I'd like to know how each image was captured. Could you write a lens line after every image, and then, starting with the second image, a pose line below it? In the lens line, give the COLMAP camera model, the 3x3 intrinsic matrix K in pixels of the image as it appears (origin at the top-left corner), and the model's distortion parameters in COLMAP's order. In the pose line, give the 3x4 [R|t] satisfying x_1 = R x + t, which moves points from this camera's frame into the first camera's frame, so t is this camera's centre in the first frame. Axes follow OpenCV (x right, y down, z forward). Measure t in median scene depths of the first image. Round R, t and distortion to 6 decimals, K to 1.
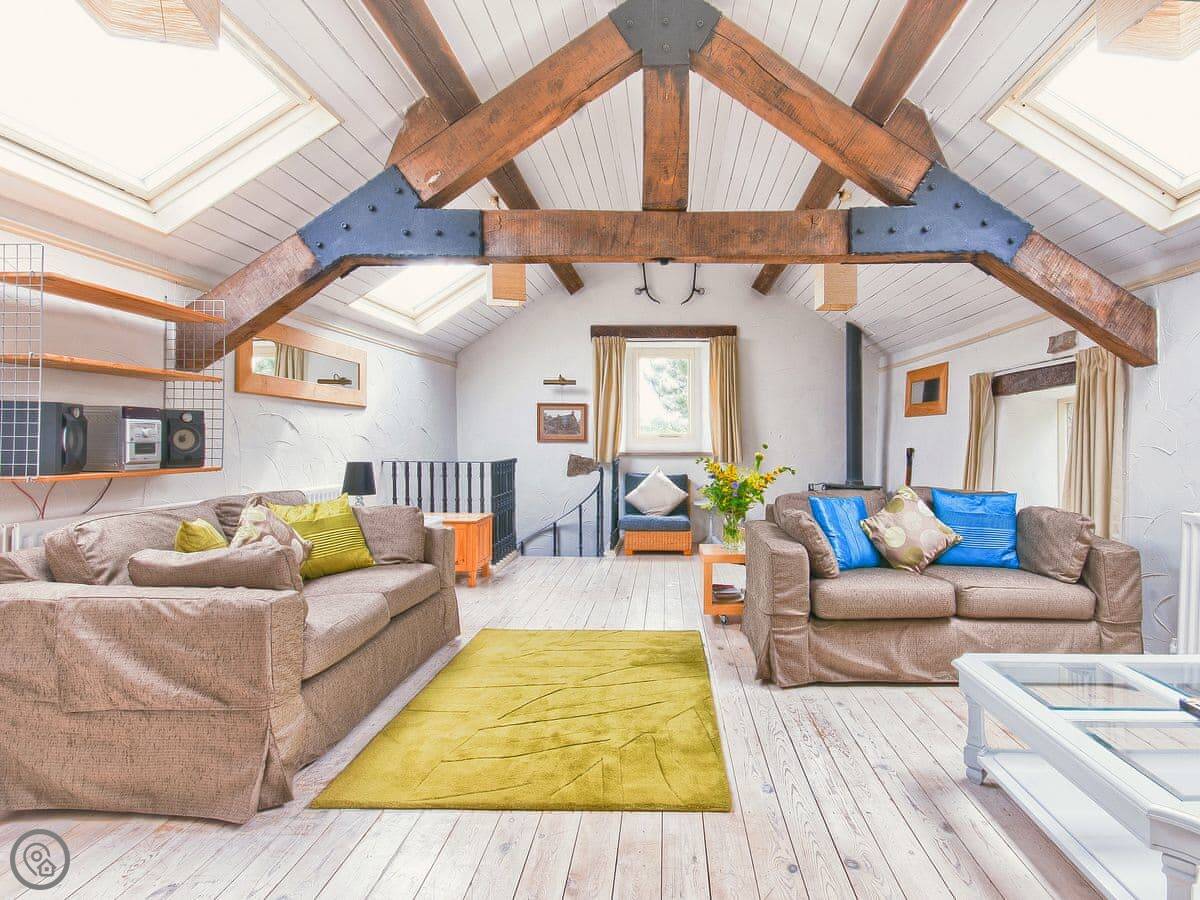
lens RADIAL K [[671.5, 0, 591.4], [0, 671.5, 426.1], [0, 0, 1]] dist [-0.000321, 0.000665]
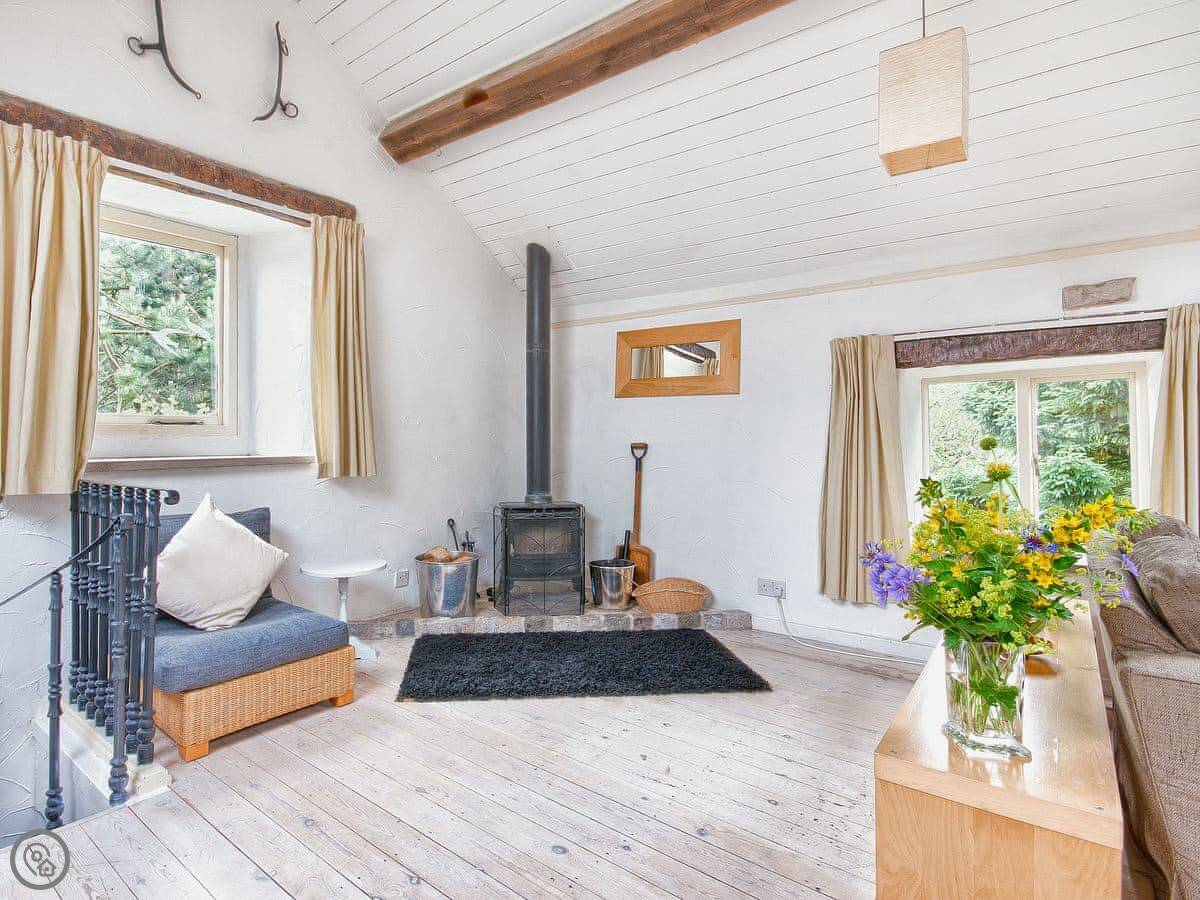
lens RADIAL K [[671.5, 0, 591.4], [0, 671.5, 426.1], [0, 0, 1]] dist [-0.000321, 0.000665]
pose [[0.538825, 0.009080, 0.842369, -0.122113], [-0.013824, 0.999903, -0.001935, 0.017102], [-0.842304, -0.010602, 0.538898, 0.607284]]
